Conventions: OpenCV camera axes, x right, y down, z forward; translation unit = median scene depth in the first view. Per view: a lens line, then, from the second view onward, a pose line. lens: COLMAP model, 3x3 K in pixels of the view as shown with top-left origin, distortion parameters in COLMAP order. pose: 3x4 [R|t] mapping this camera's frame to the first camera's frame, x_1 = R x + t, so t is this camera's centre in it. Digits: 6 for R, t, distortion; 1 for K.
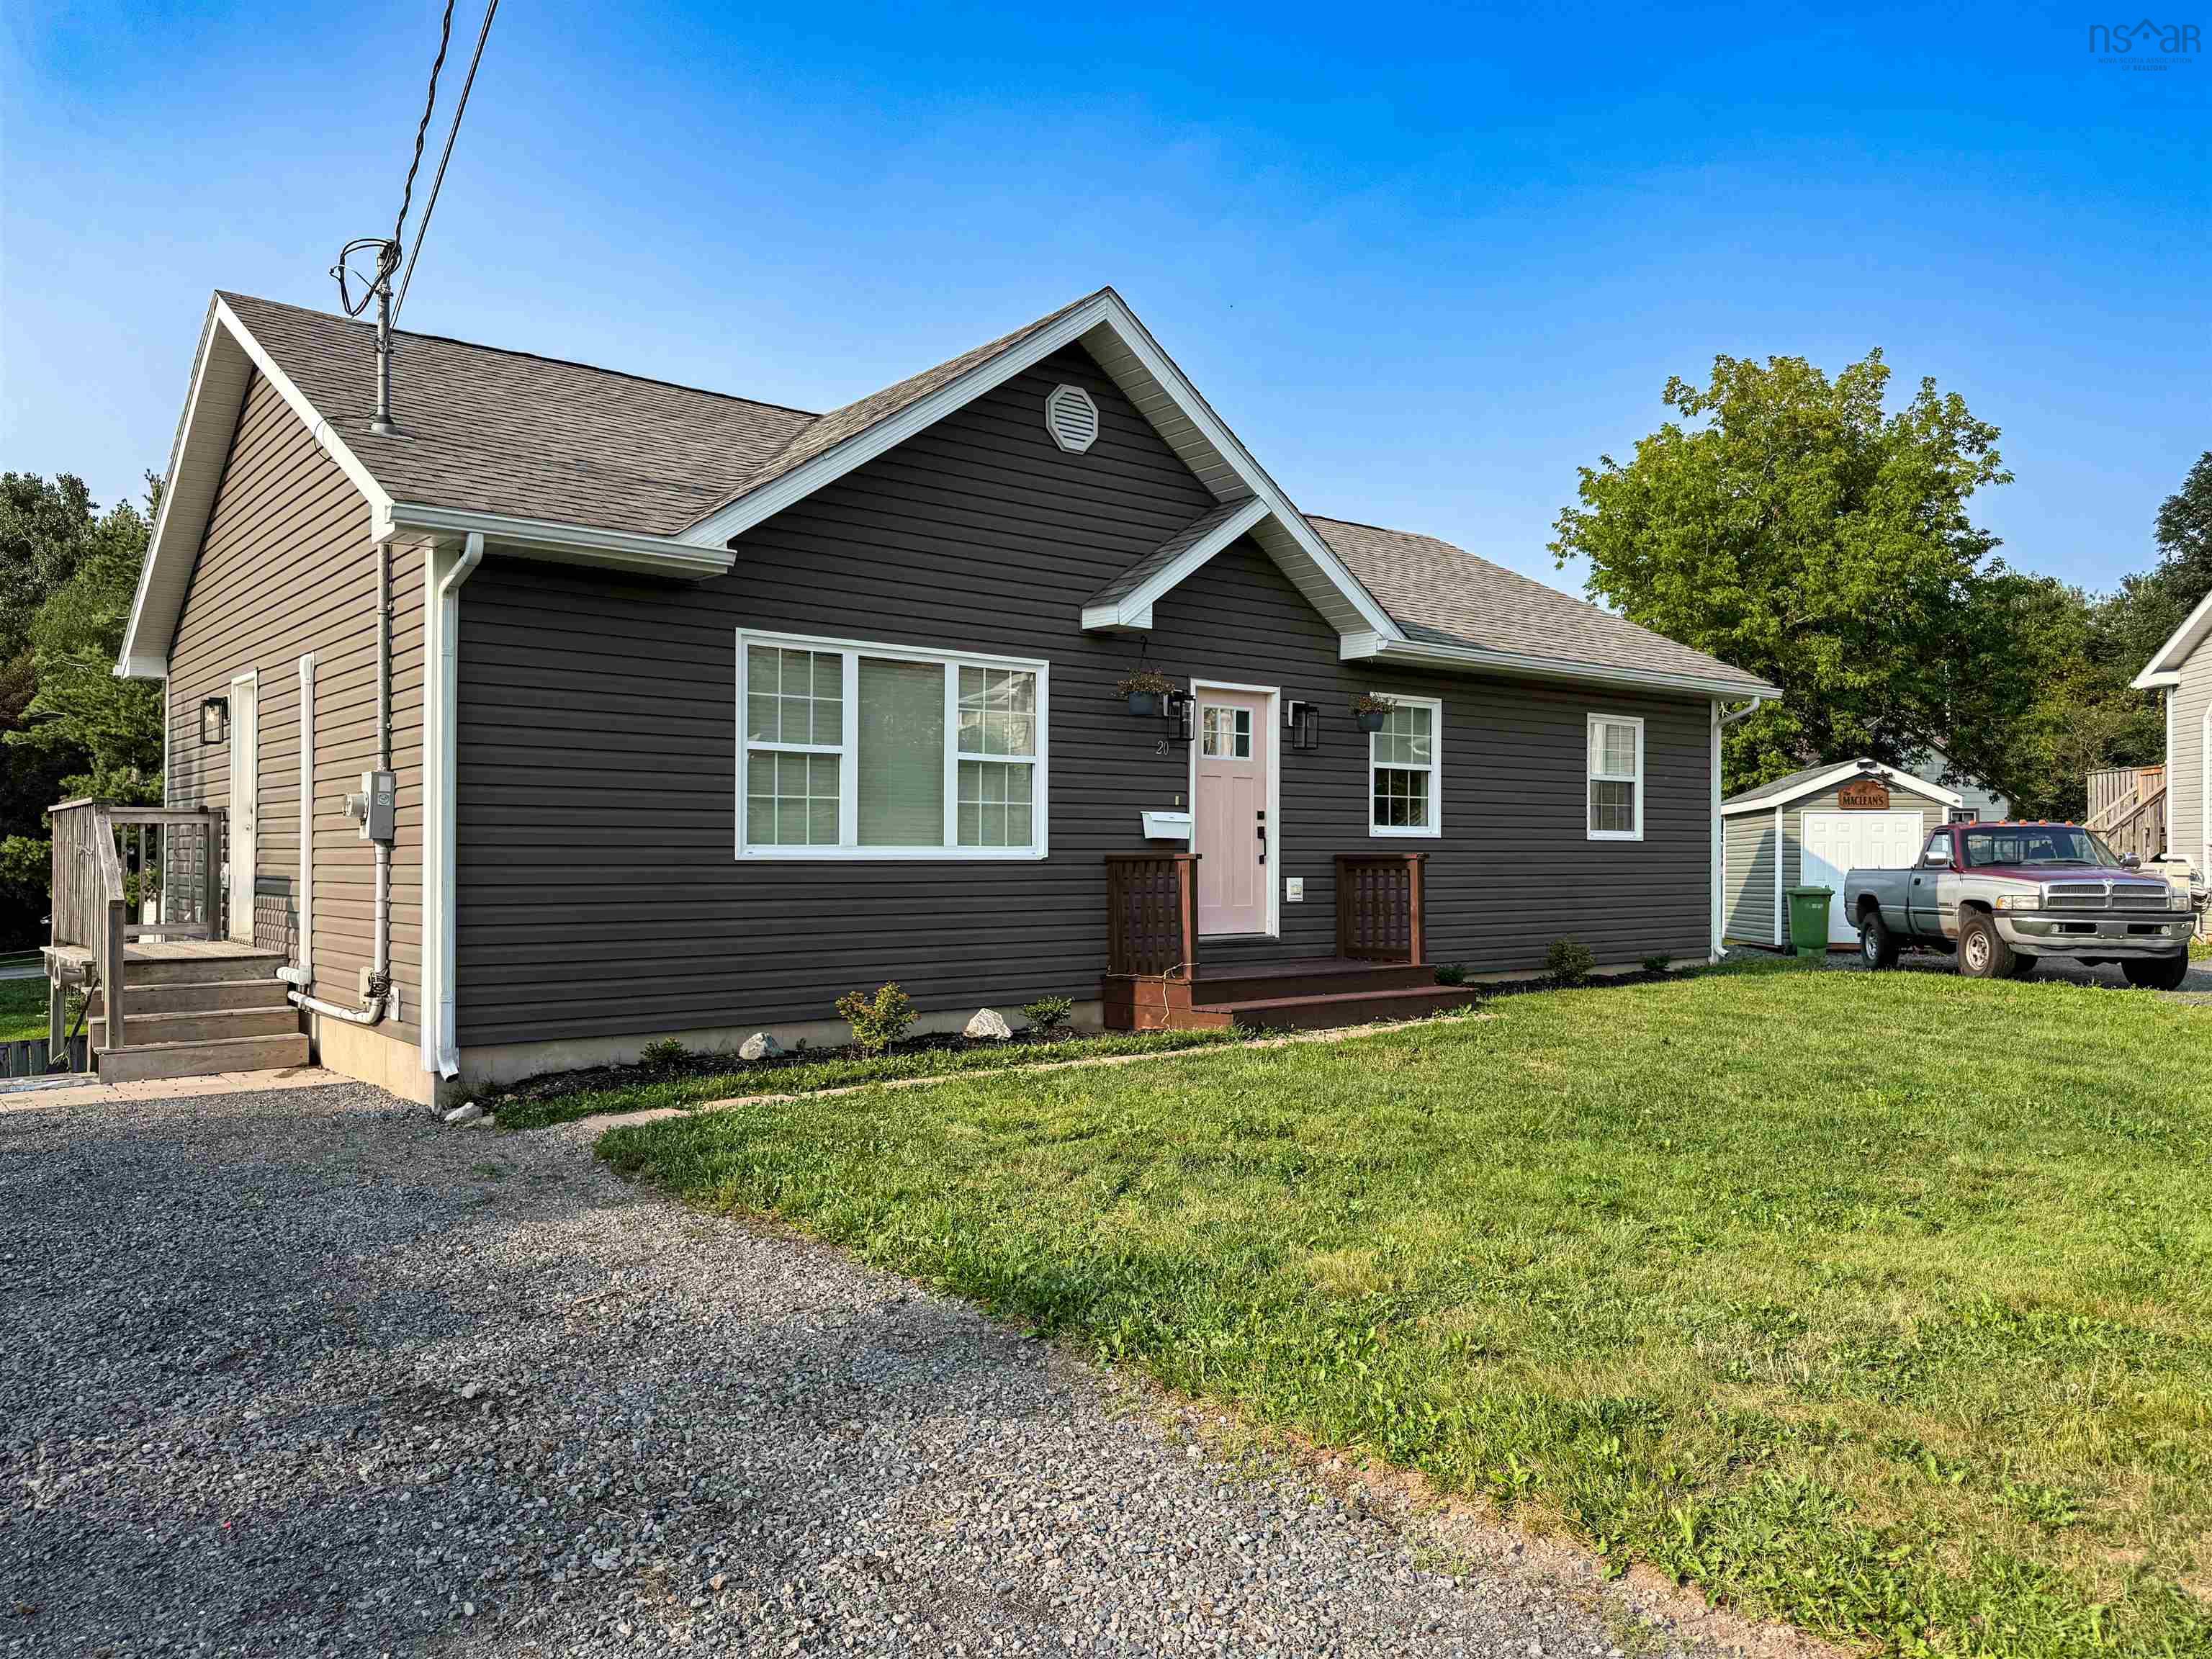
lens RADIAL K [[1573.8, 0, 1106.7], [0, 1573.8, 843.0], [0, 0, 1]] dist [0.133774, -0.207678]
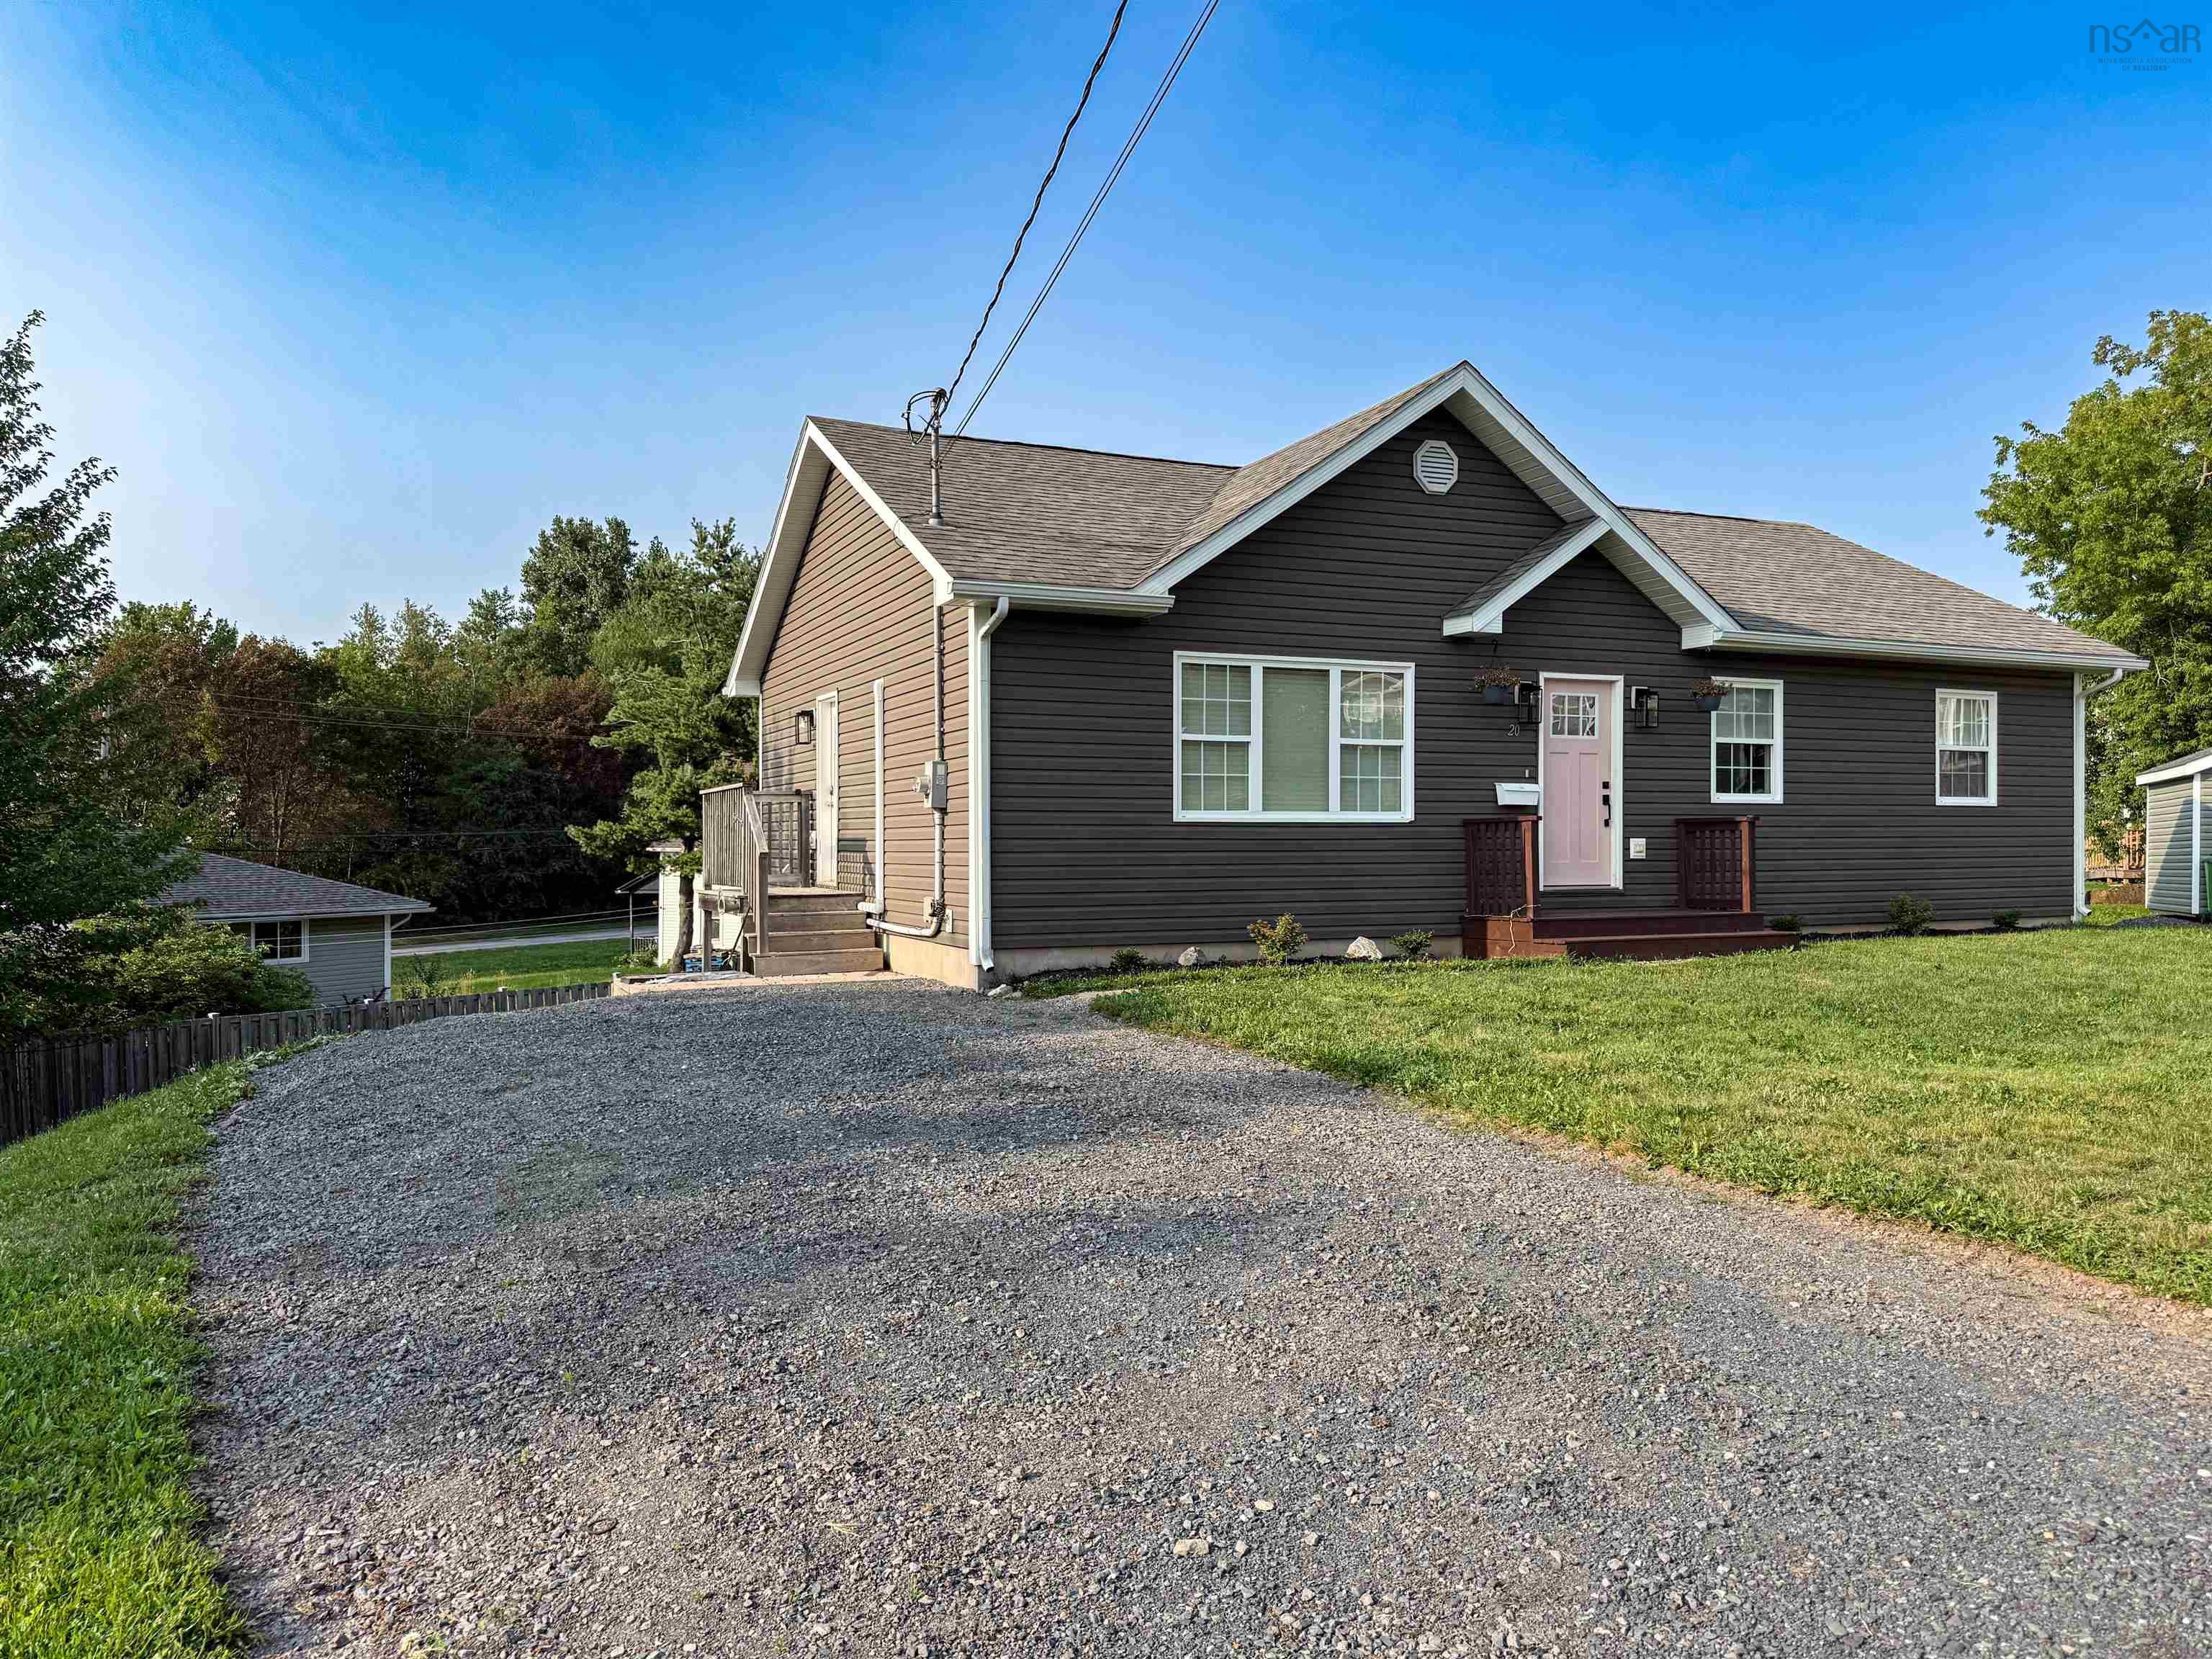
lens RADIAL K [[1573.8, 0, 1106.7], [0, 1573.8, 843.0], [0, 0, 1]] dist [0.133774, -0.207678]
pose [[0.965645, -0.003784, -0.259836, 0.050518], [0.006166, 0.999946, 0.008354, 0.014384], [0.259791, -0.009669, 0.965617, -0.263789]]
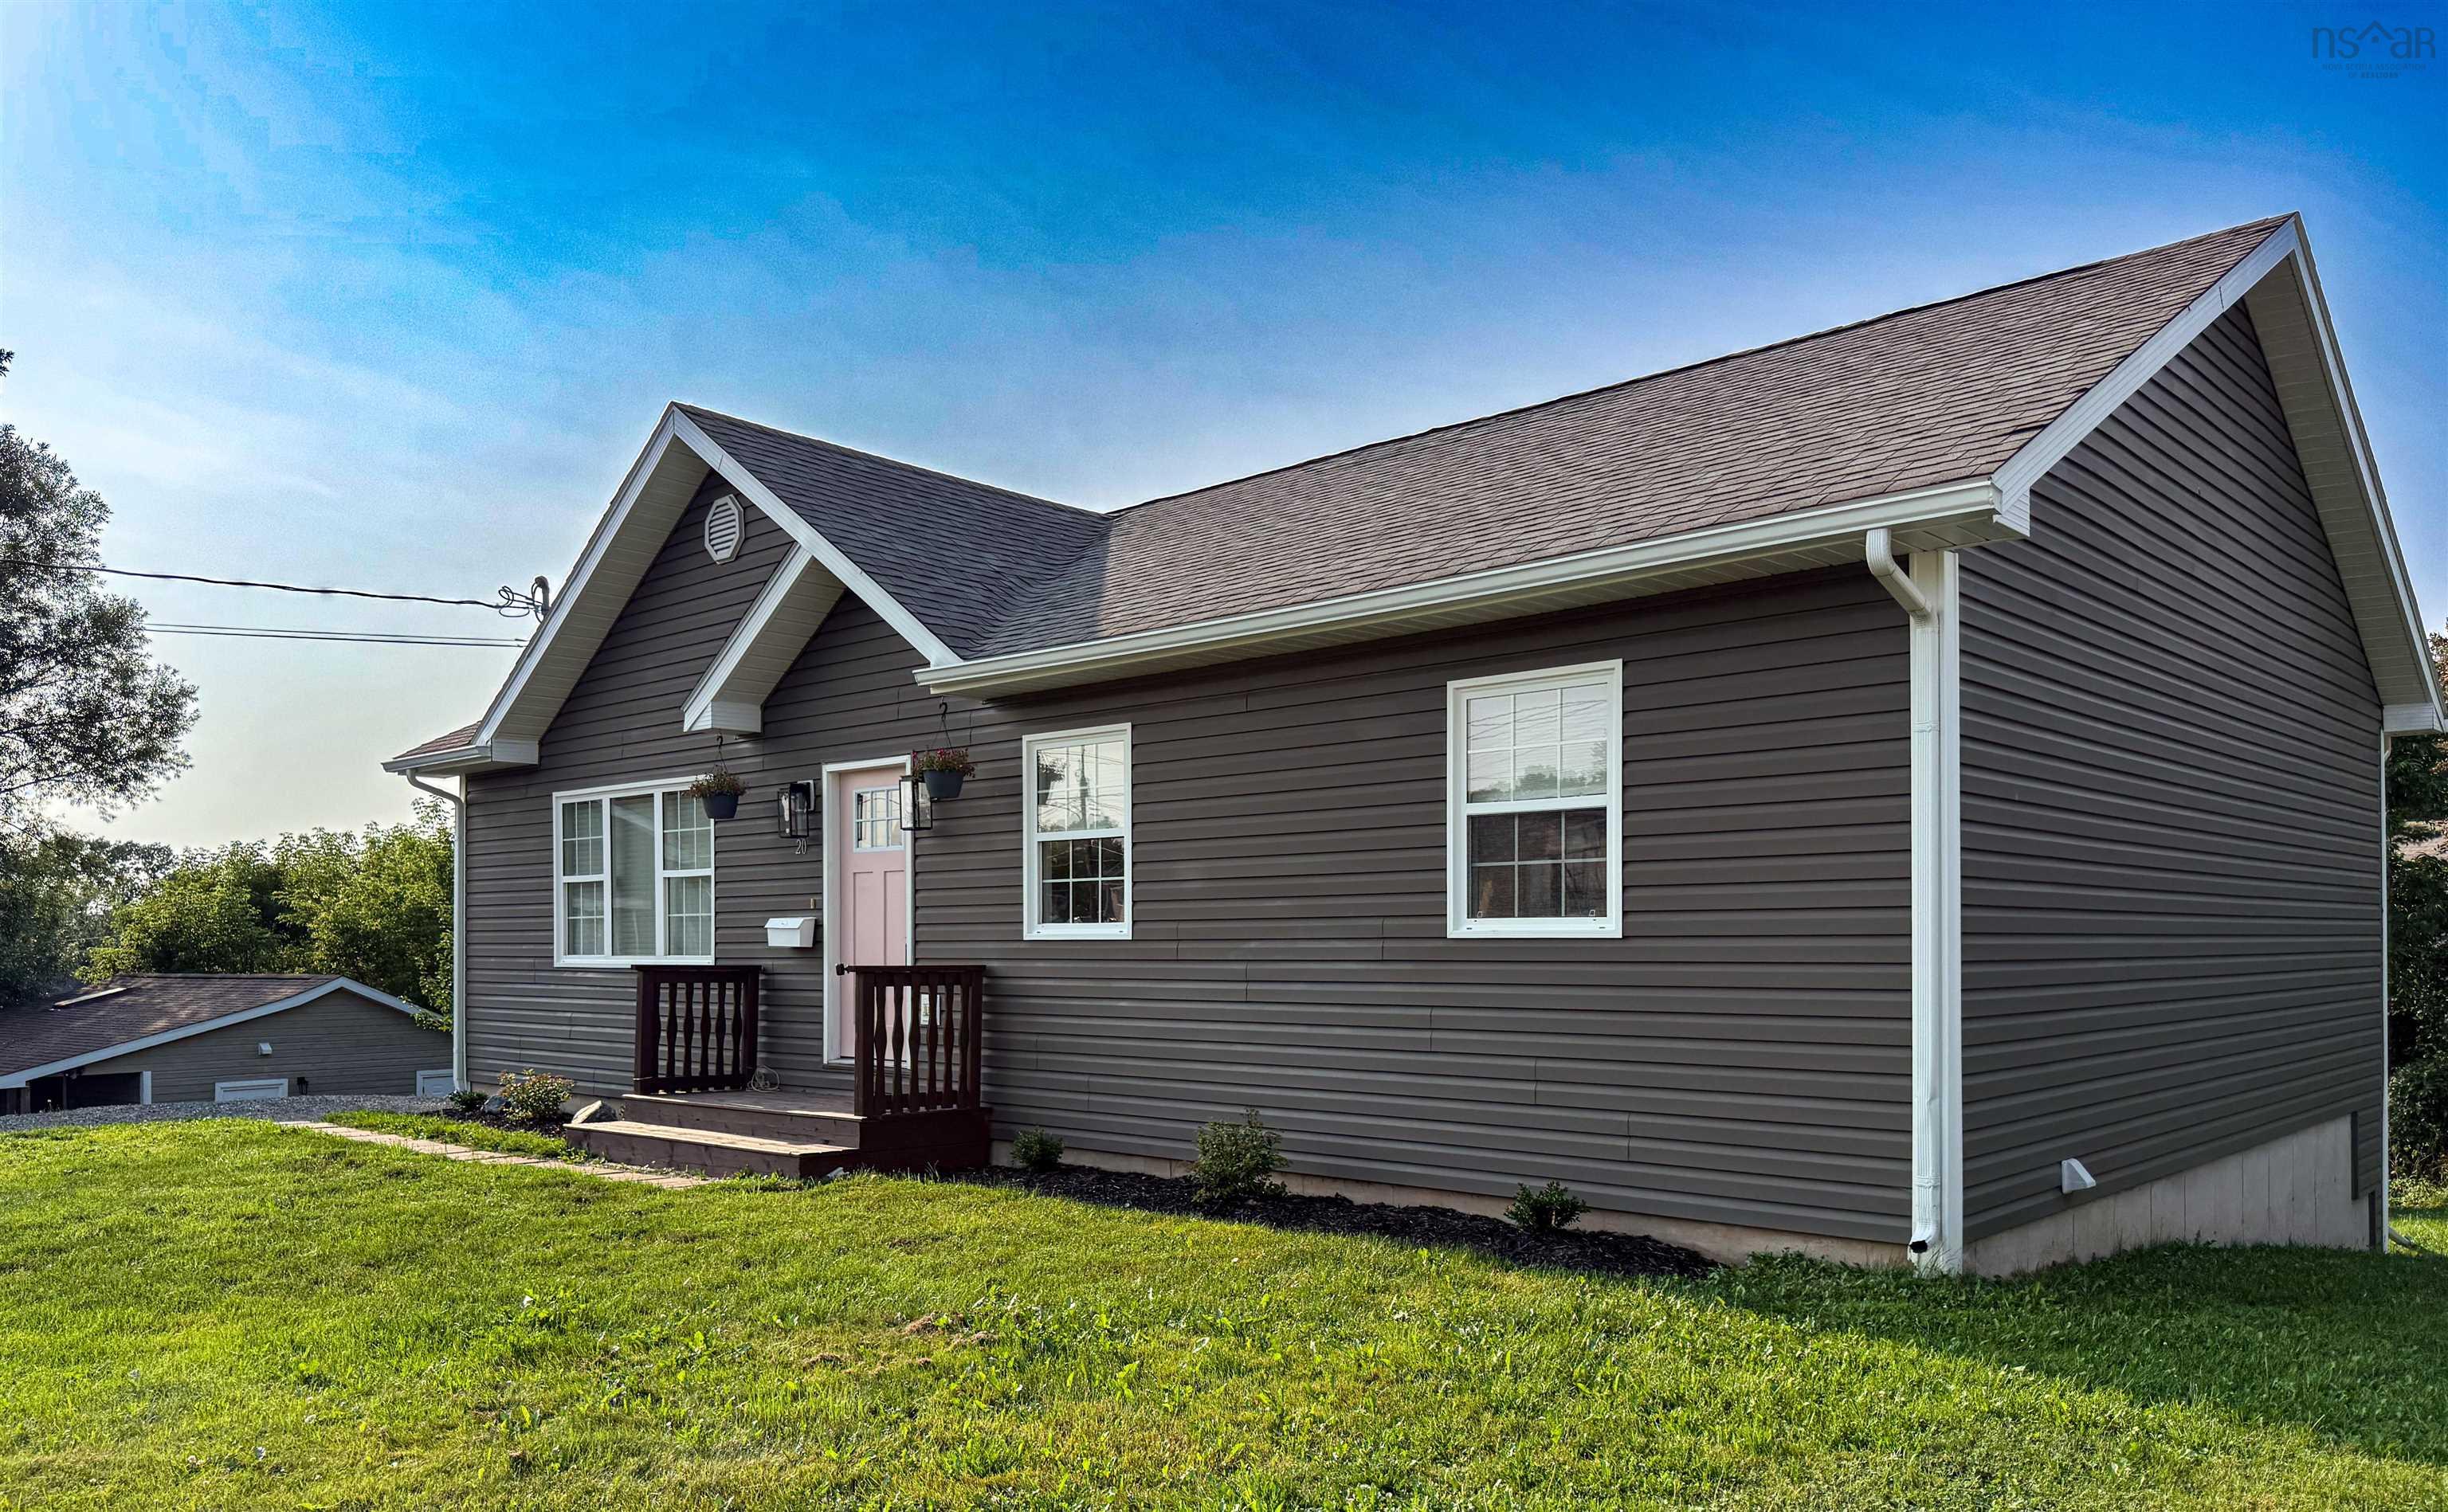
lens RADIAL K [[1719.3, 0, 1229.4], [0, 1719.3, 927.3], [0, 0, 1]] dist [0.061395, 0.000046]
pose [[0.142807, -0.013818, -0.989654, 1.071563], [0.007842, 0.999887, -0.012829, 0.000982], [0.989719, -0.005929, 0.142899, 1.120588]]
